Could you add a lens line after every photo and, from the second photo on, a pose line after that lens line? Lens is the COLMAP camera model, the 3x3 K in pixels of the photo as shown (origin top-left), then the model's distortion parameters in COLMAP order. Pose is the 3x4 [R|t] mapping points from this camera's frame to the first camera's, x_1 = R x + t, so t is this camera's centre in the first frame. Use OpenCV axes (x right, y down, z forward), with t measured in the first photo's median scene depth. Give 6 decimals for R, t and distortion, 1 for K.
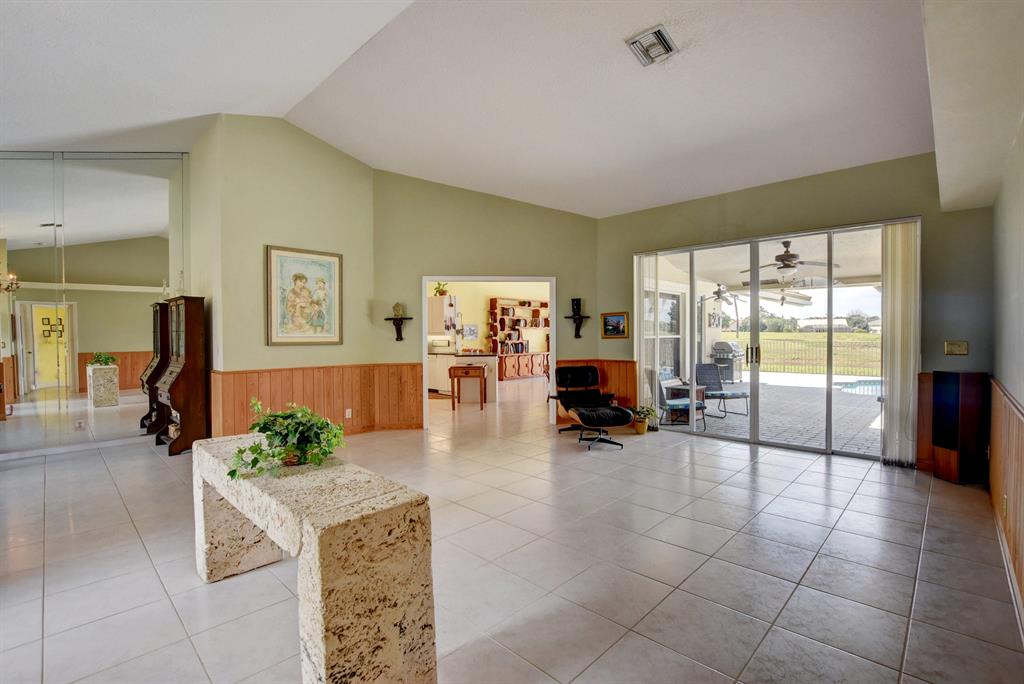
lens RADIAL K [[467.0, 0, 516.2], [0, 467.0, 346.1], [0, 0, 1]] dist [-0.028148, 0.003479]
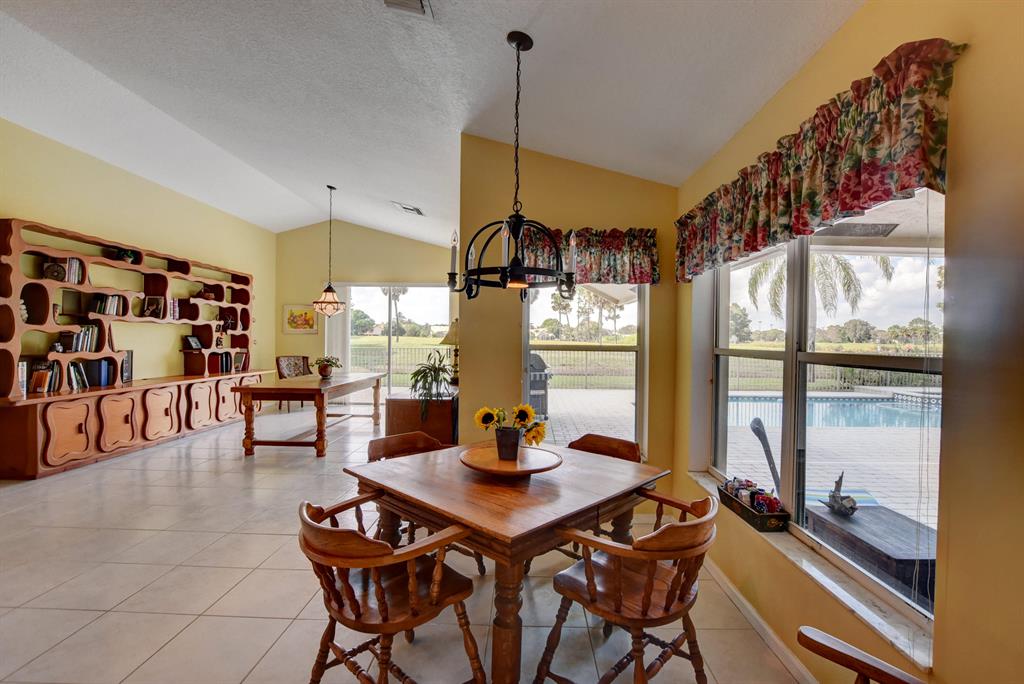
lens RADIAL K [[467.0, 0, 518.7], [0, 467.0, 344.9], [0, 0, 1]] dist [-0.028148, 0.003479]
pose [[0.728823, 0.006868, 0.684668, -0.001045], [0.000145, 0.999948, -0.010186, -0.026464], [-0.684702, 0.007523, 0.728784, 0.978416]]
